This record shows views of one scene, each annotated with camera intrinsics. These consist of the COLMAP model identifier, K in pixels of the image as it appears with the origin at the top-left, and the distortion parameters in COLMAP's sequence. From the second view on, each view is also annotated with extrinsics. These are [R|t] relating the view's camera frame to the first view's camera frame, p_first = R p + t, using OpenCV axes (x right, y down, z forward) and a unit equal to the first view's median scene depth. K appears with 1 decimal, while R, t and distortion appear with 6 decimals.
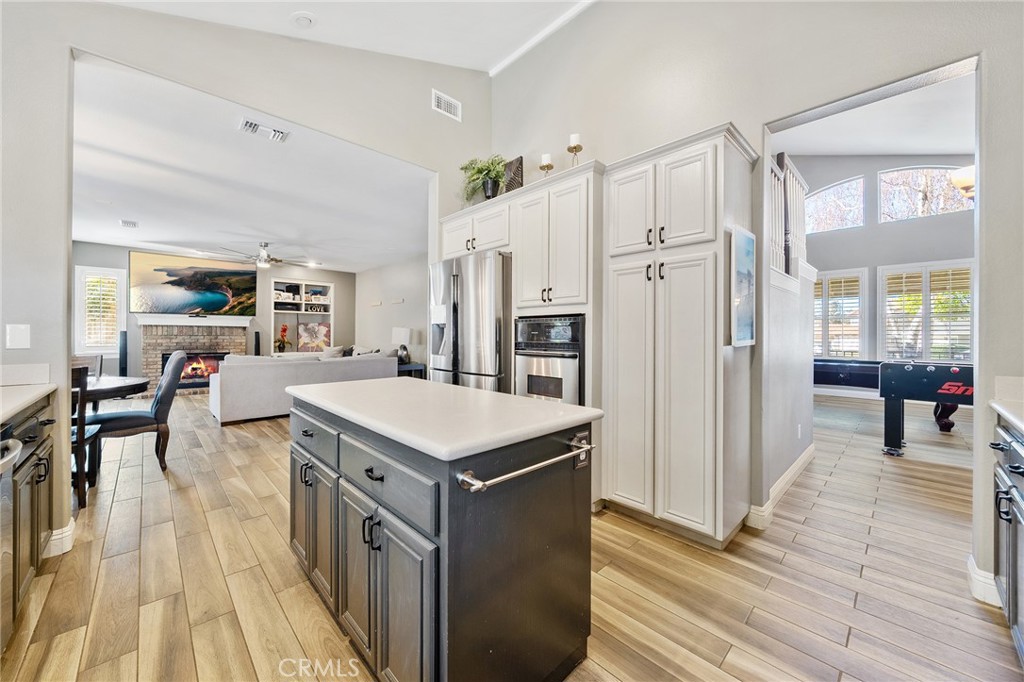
lens RADIAL K [[379.8, 0, 507.8], [0, 379.8, 338.5], [0, 0, 1]] dist [0.002570, 0.000005]
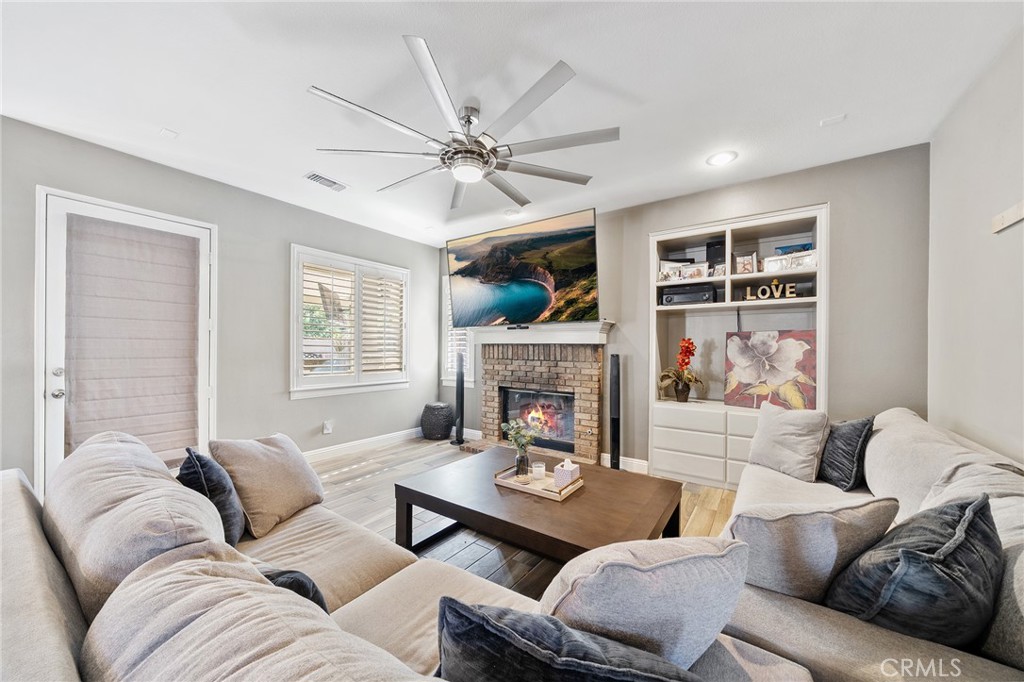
lens RADIAL K [[379.8, 0, 510.0], [0, 379.8, 343.0], [0, 0, 1]] dist [0.002570, 0.000005]
pose [[0.167317, 0.008868, -0.985863, -0.214250], [-0.000269, 0.999960, 0.008949, -0.036209], [0.985903, -0.001232, 0.167312, 0.783776]]
